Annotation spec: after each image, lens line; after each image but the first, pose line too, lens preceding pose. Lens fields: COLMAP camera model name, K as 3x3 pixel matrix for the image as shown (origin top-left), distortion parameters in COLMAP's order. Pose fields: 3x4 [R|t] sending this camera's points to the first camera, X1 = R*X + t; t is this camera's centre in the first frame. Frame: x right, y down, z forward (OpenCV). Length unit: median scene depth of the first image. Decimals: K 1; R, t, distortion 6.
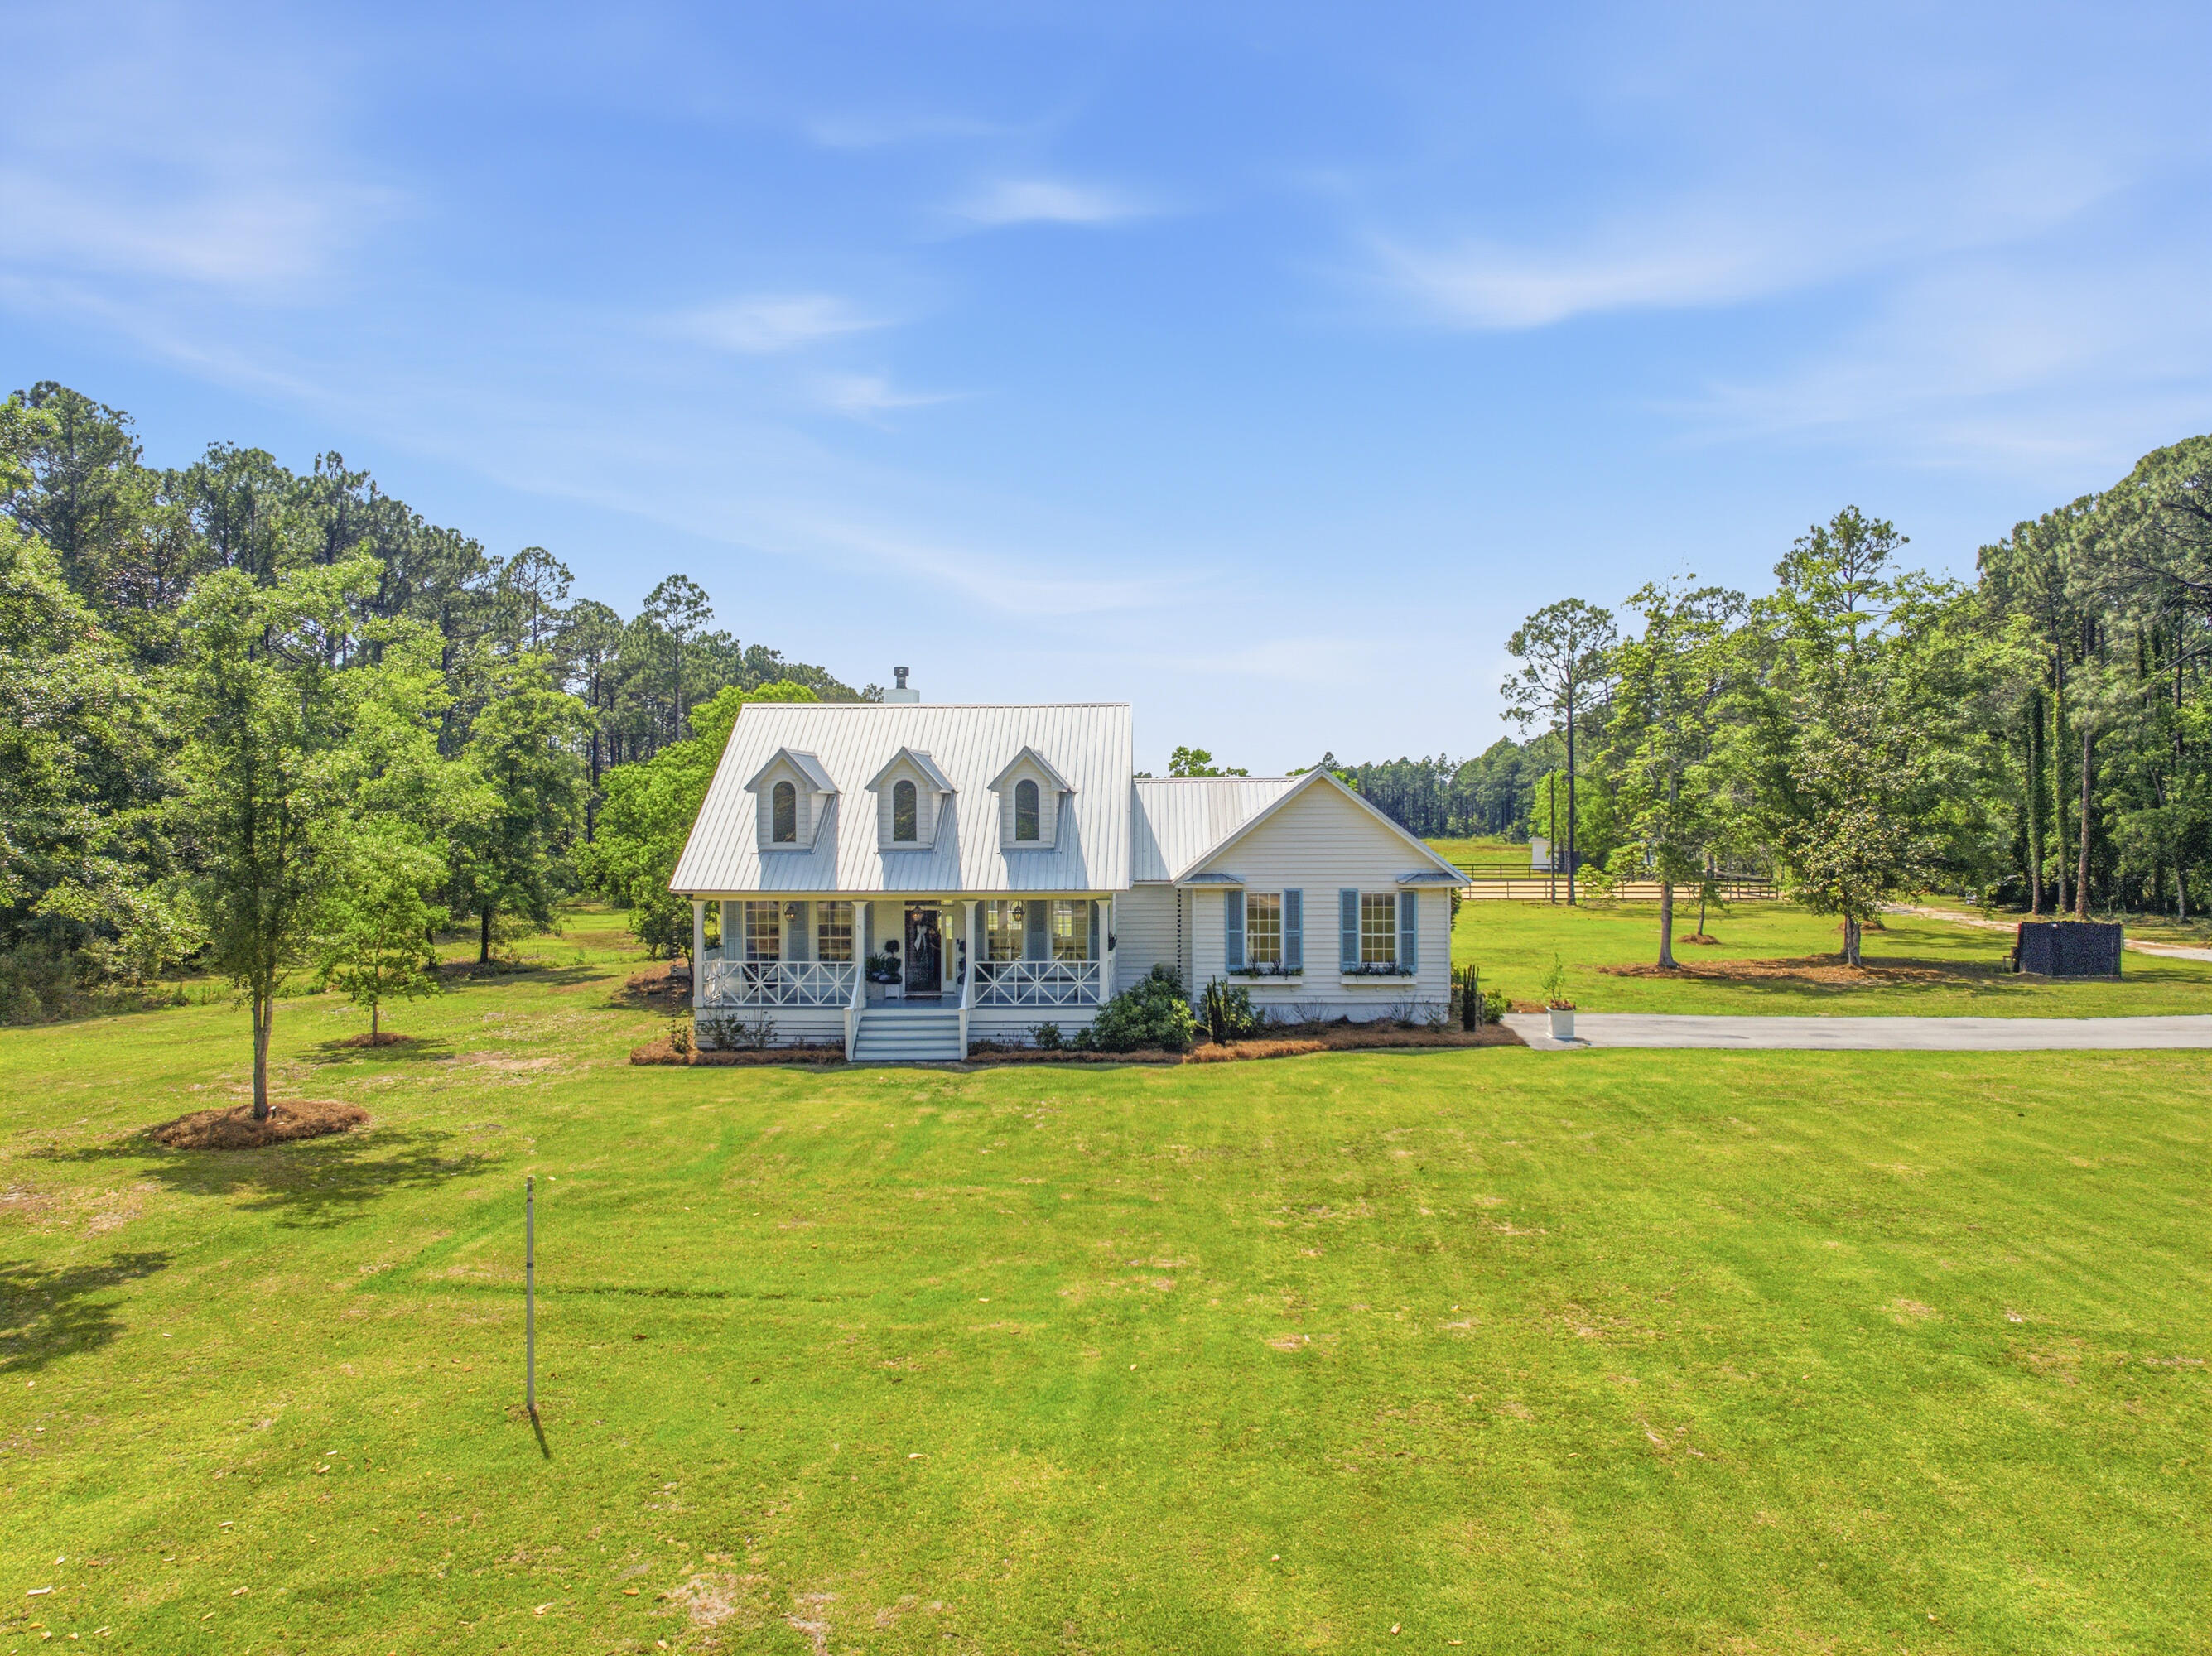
lens RADIAL K [[1548.6, 0, 1106.0], [0, 1548.6, 828.0], [0, 0, 1]] dist [-0.042629, 0.003011]
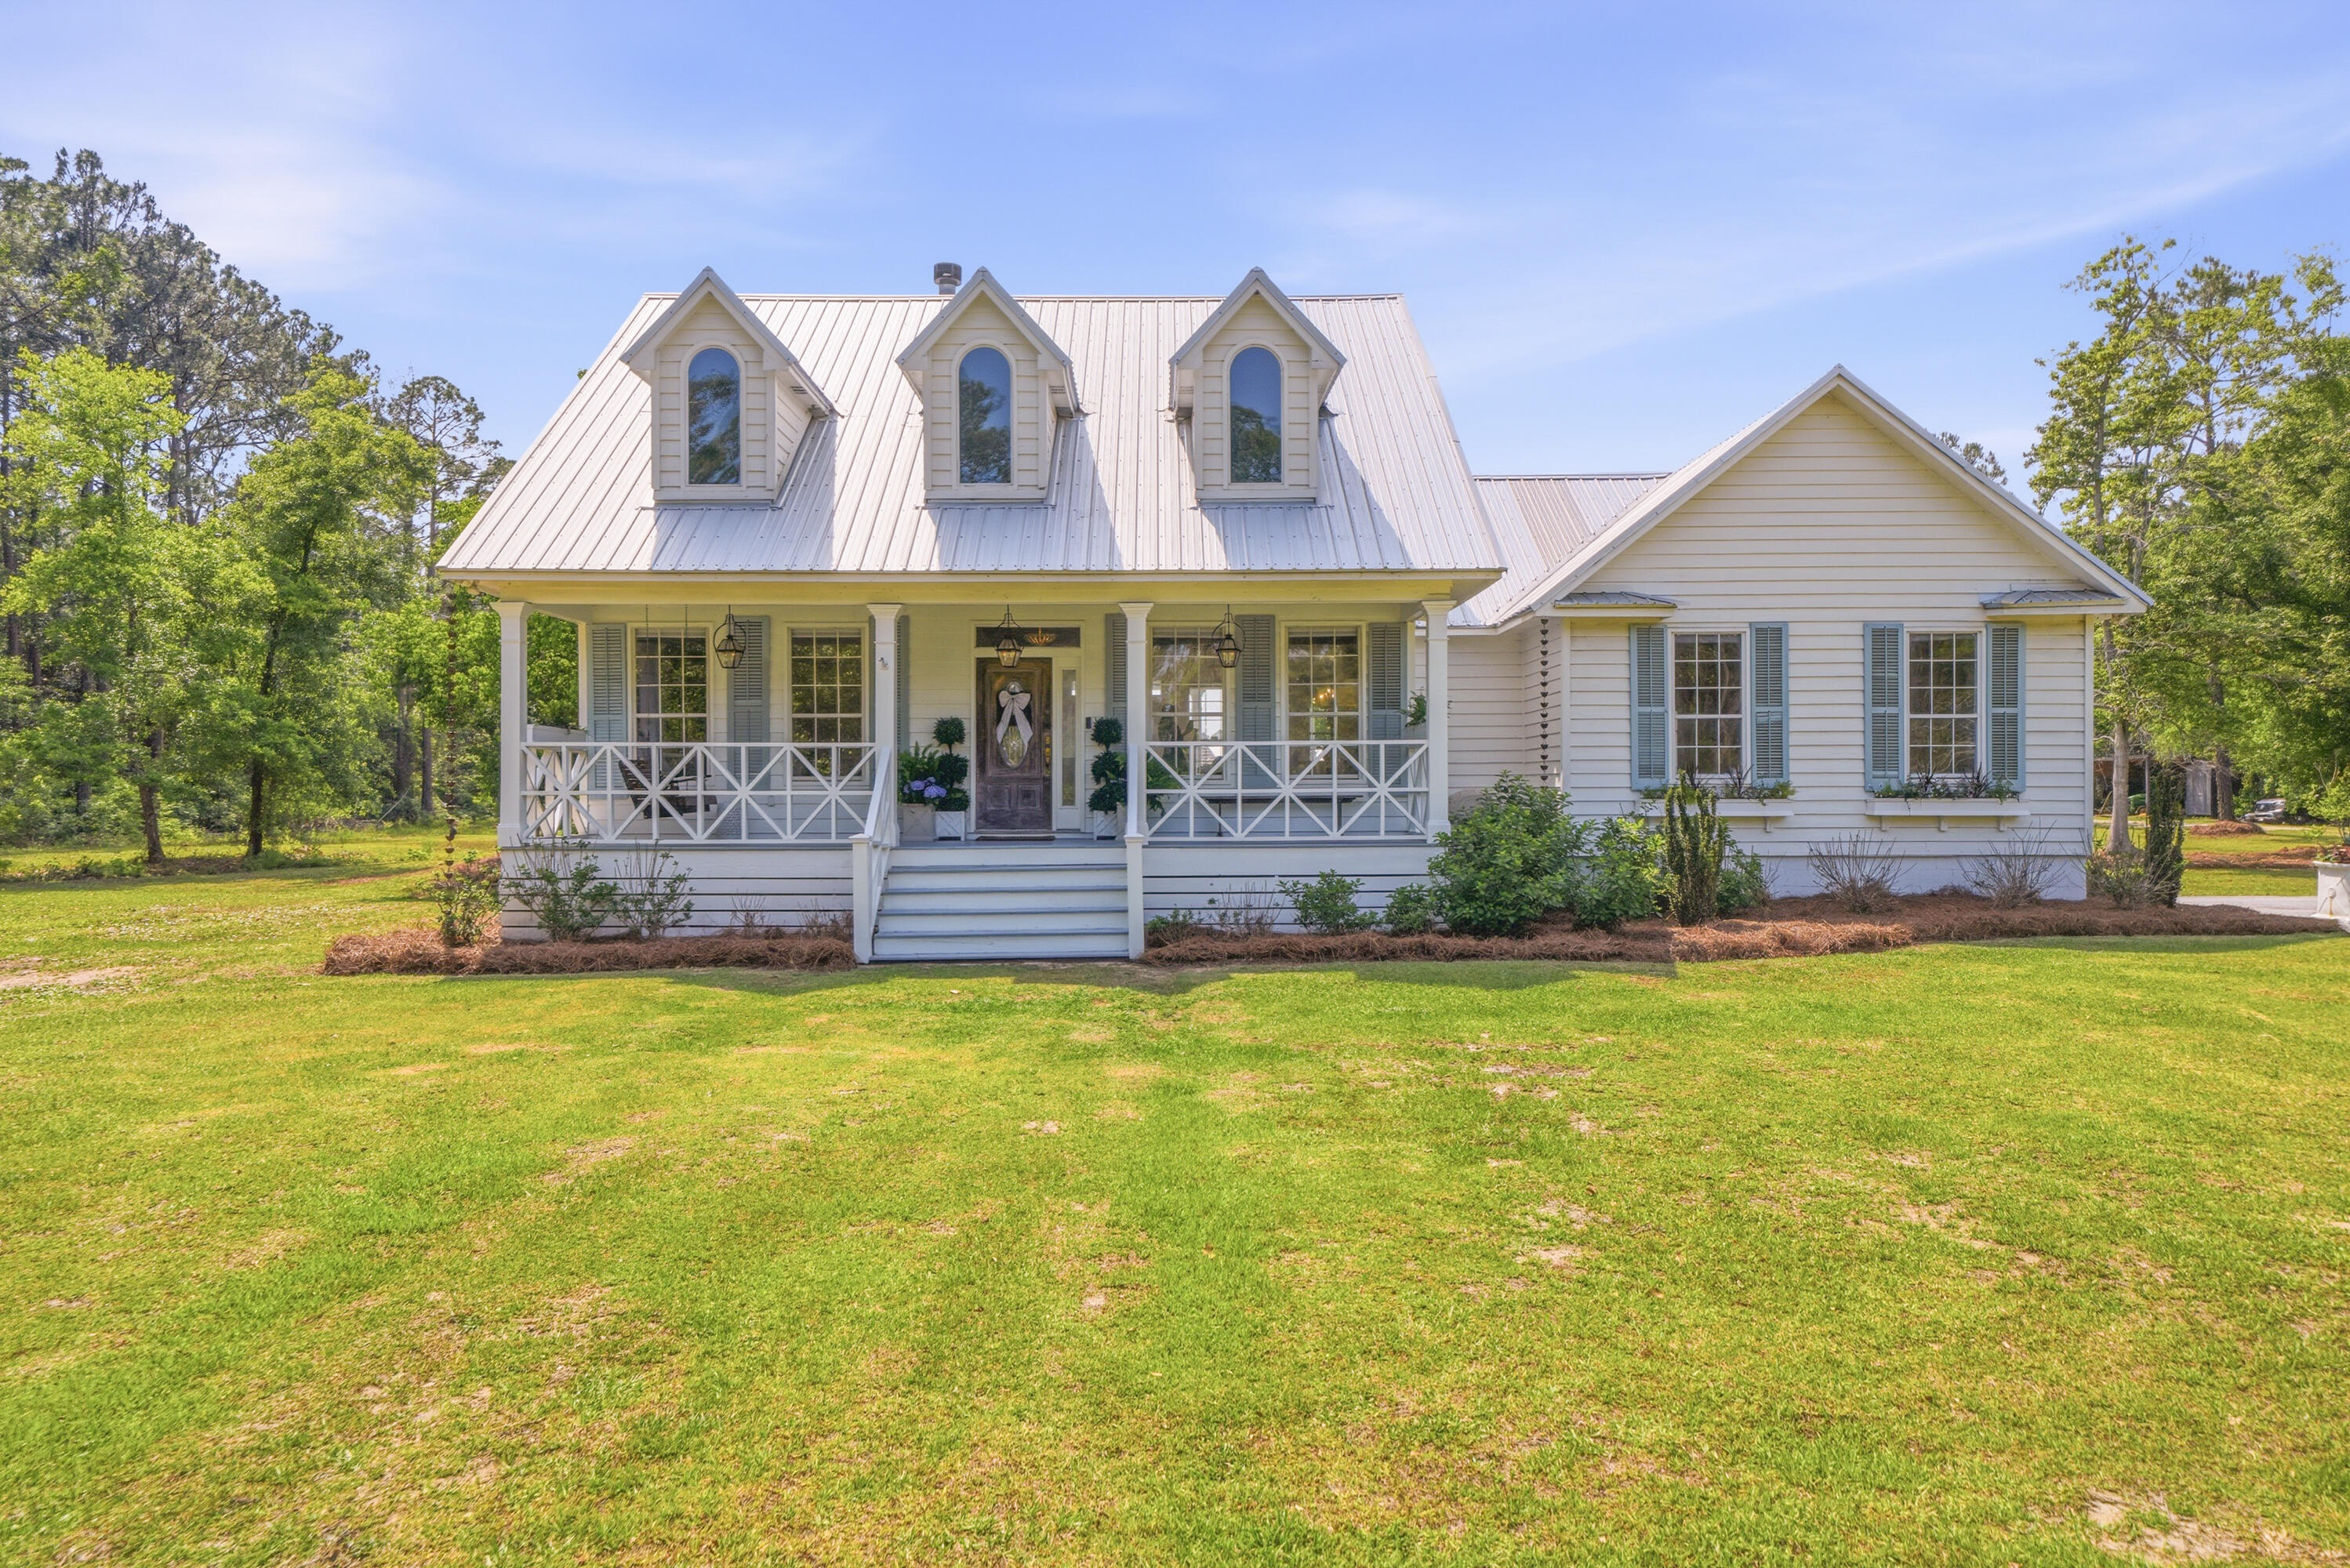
lens RADIAL K [[1466.2, 0, 1123.7], [0, 1466.2, 814.7], [0, 0, 1]] dist [-0.002079, -0.000956]
pose [[0.999447, -0.000273, 0.033253, -0.103606], [0.000388, 0.999994, -0.003454, 0.106833], [-0.033252, 0.003465, 0.999441, 0.572406]]
